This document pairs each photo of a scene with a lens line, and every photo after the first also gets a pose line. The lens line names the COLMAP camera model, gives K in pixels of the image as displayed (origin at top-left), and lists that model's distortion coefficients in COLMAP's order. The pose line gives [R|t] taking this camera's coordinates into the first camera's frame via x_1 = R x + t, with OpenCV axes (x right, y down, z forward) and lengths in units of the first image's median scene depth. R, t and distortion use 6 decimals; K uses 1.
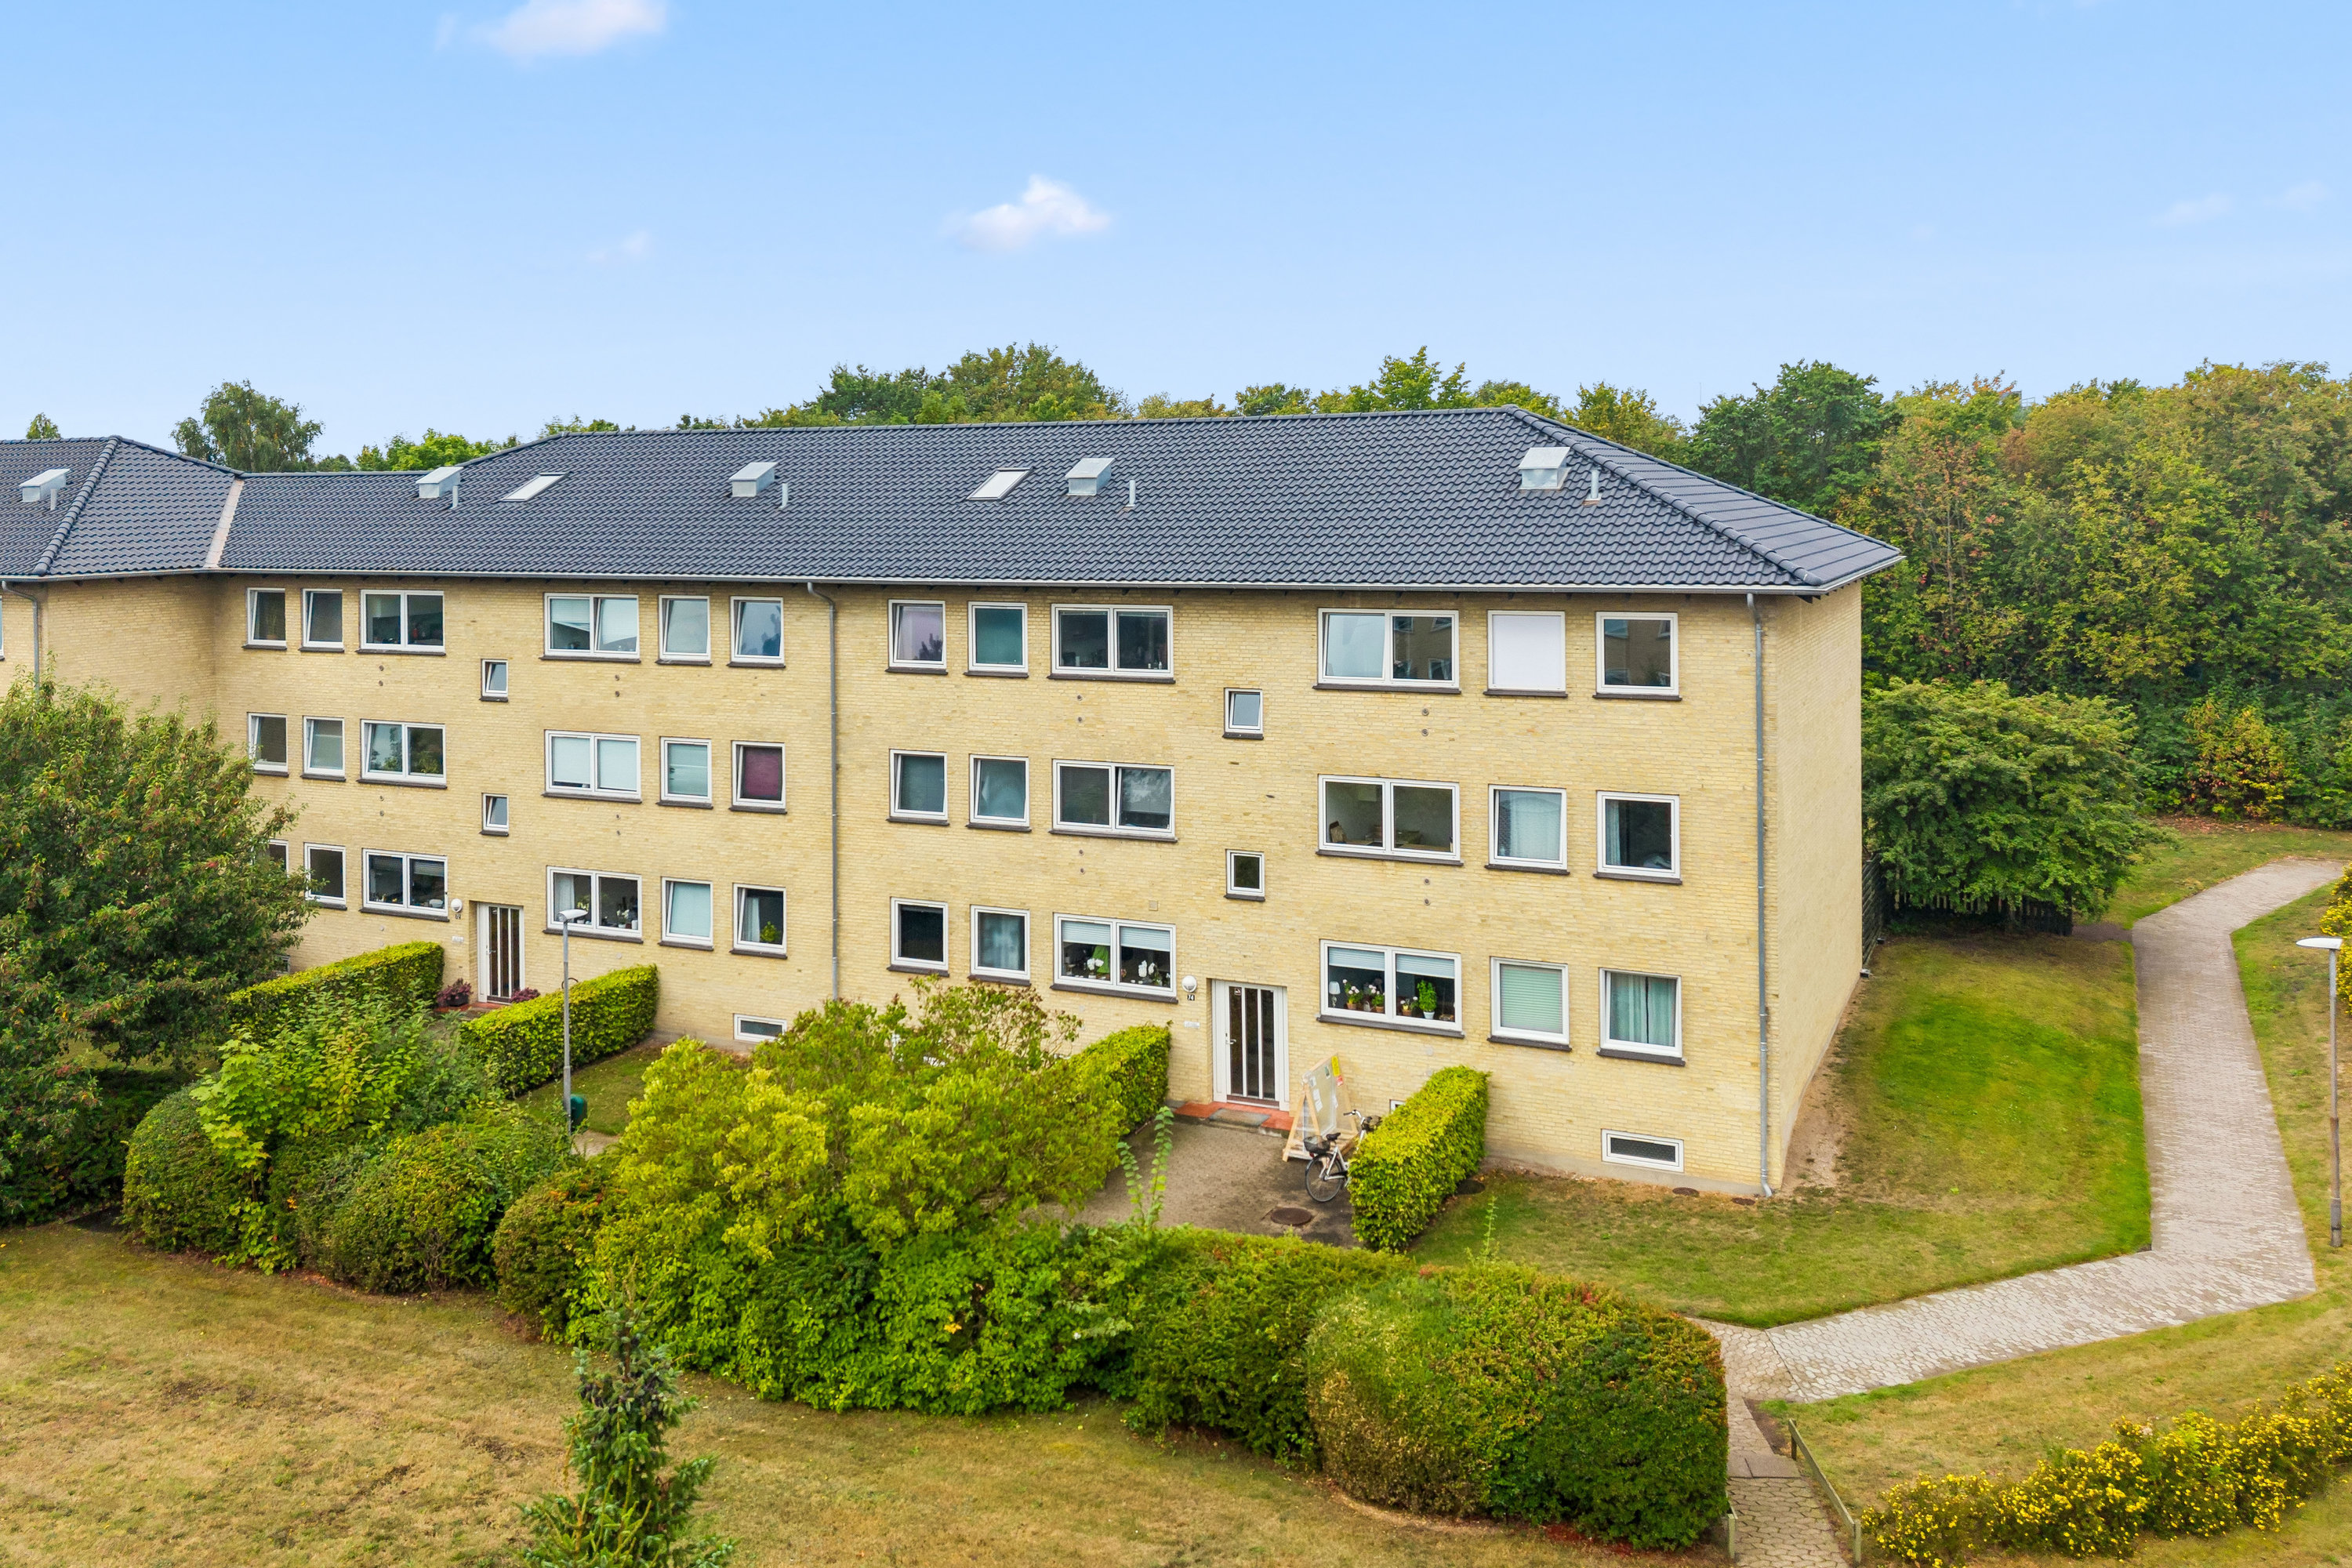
lens RADIAL K [[1660.2, 0, 1091.6], [0, 1660.2, 783.0], [0, 0, 1]] dist [0.044003, -0.055502]
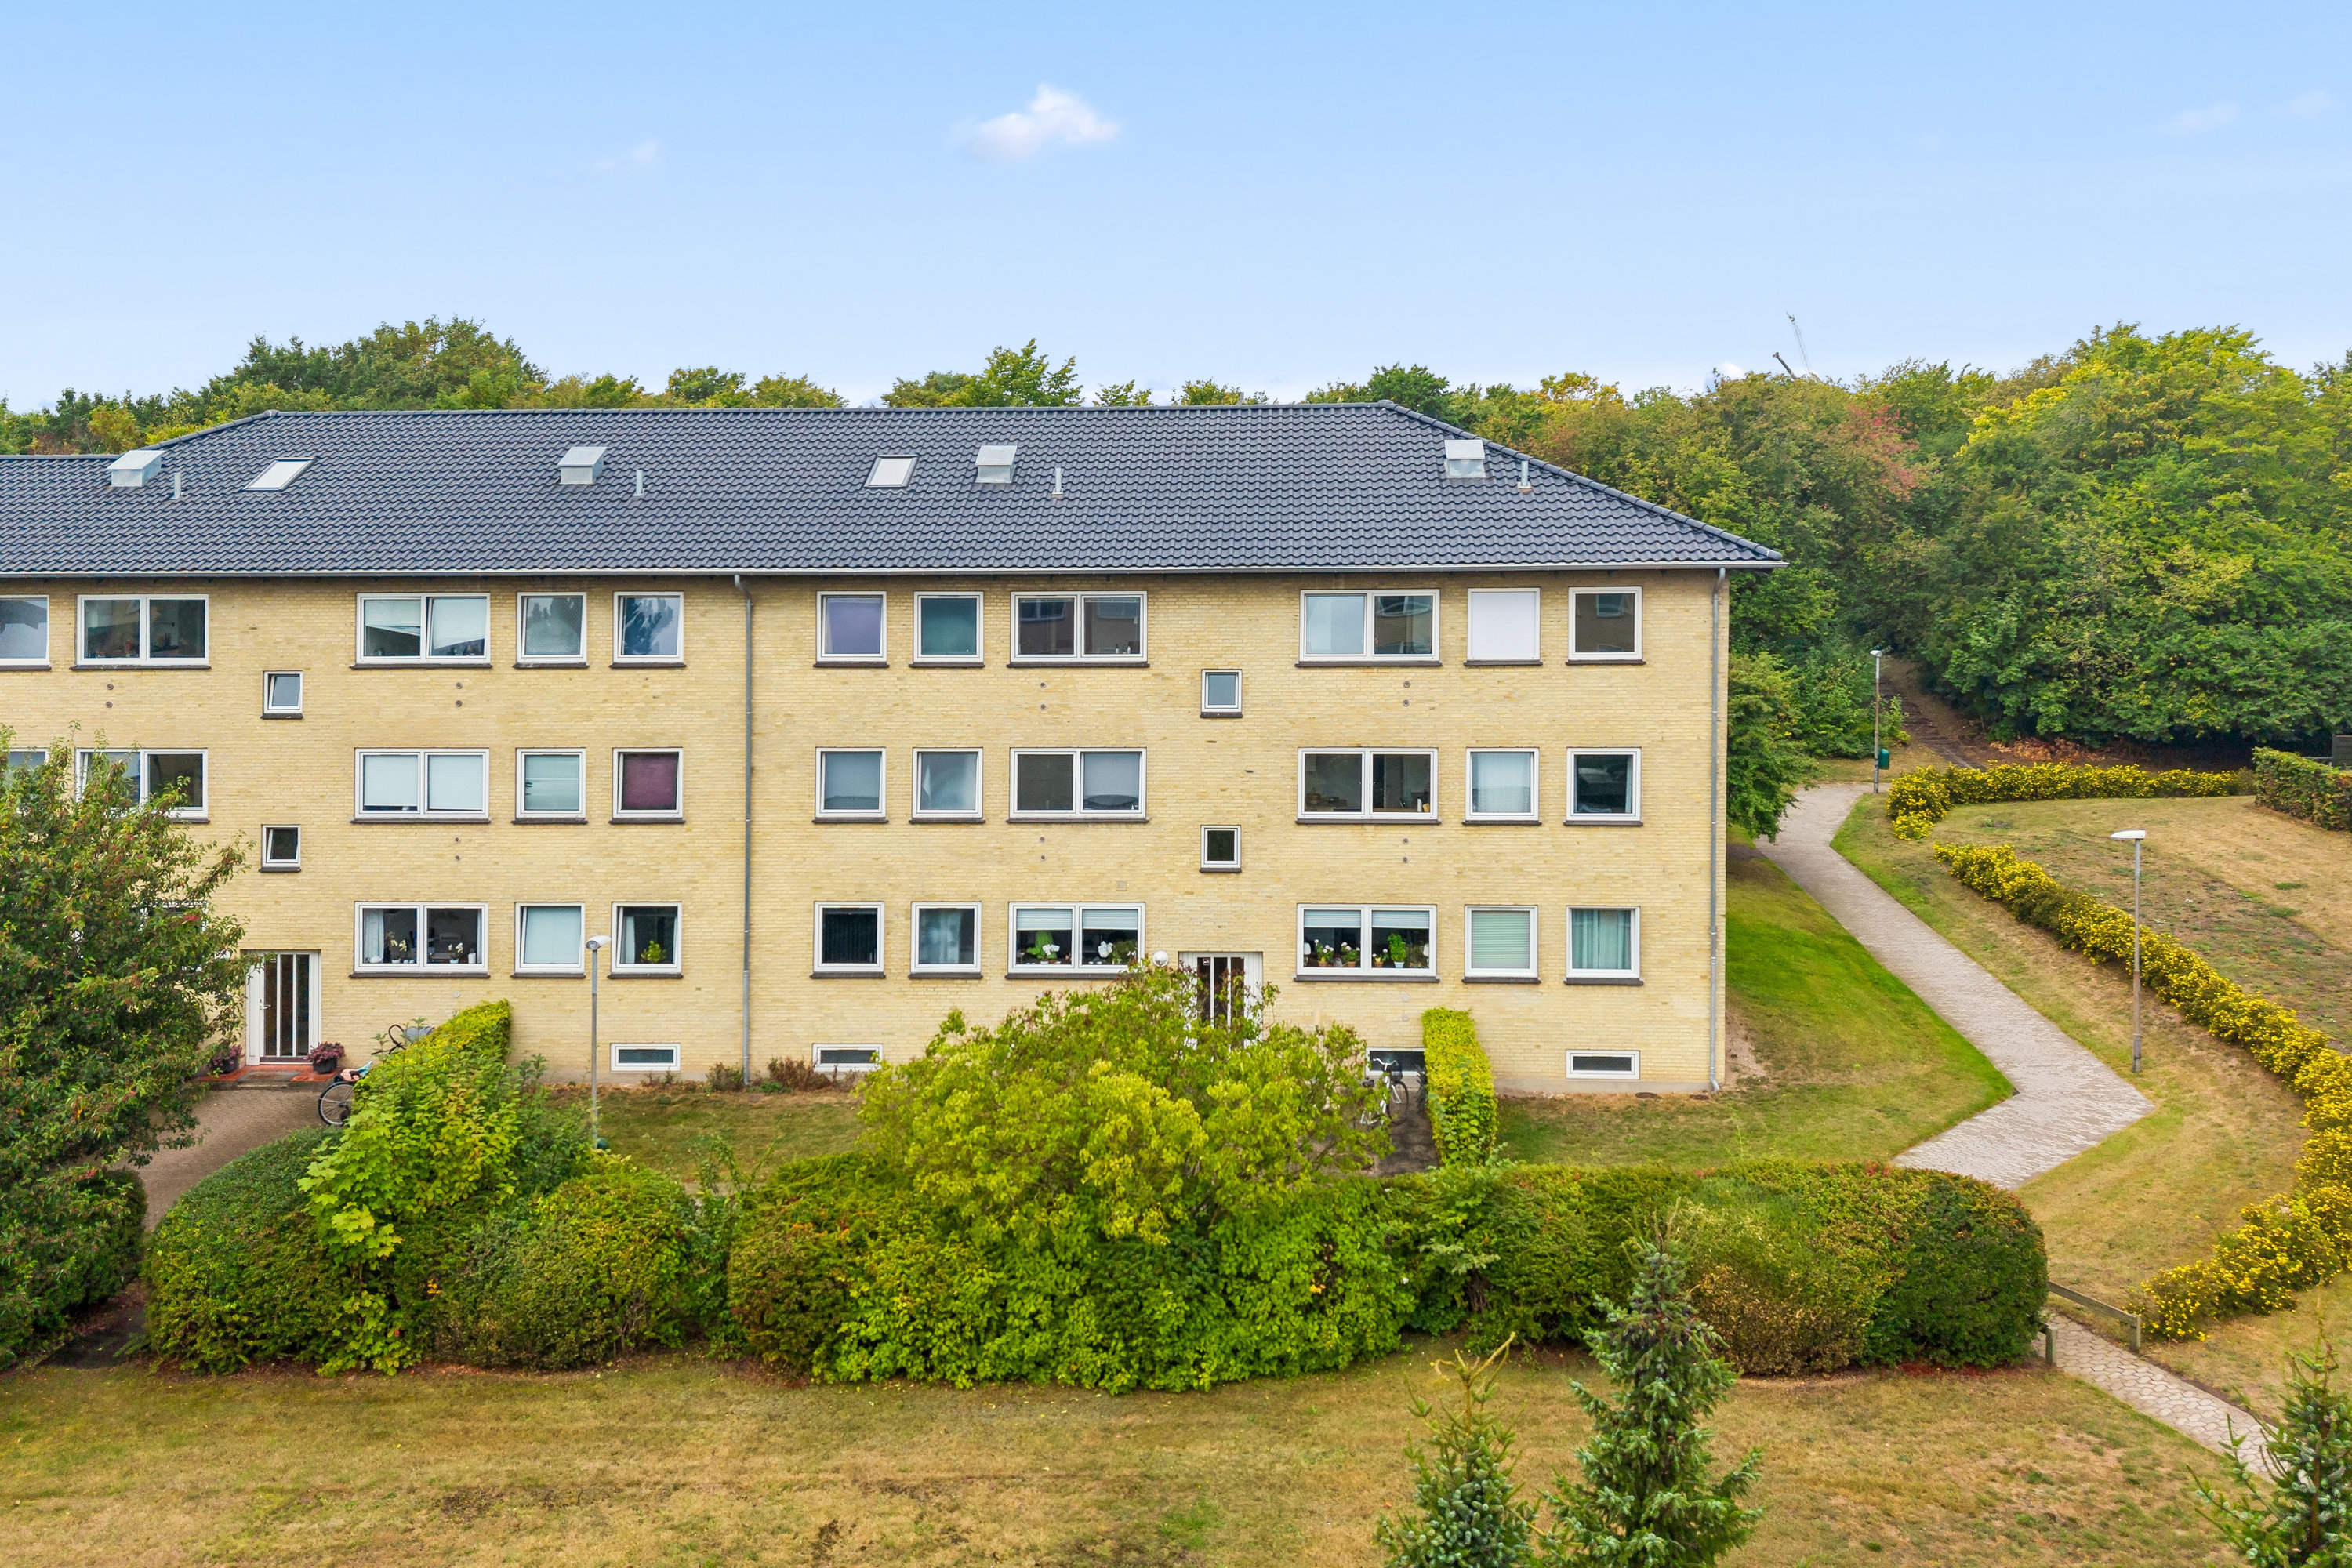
lens RADIAL K [[1647.4, 0, 1176.0], [0, 1647.4, 784.0], [0, 0, 1]] dist [0.056040, -0.073032]
pose [[0.944103, -0.059626, 0.324213, -0.271537], [0.056974, 0.998219, 0.017673, -0.004911], [-0.324690, 0.001787, 0.945819, 0.032356]]
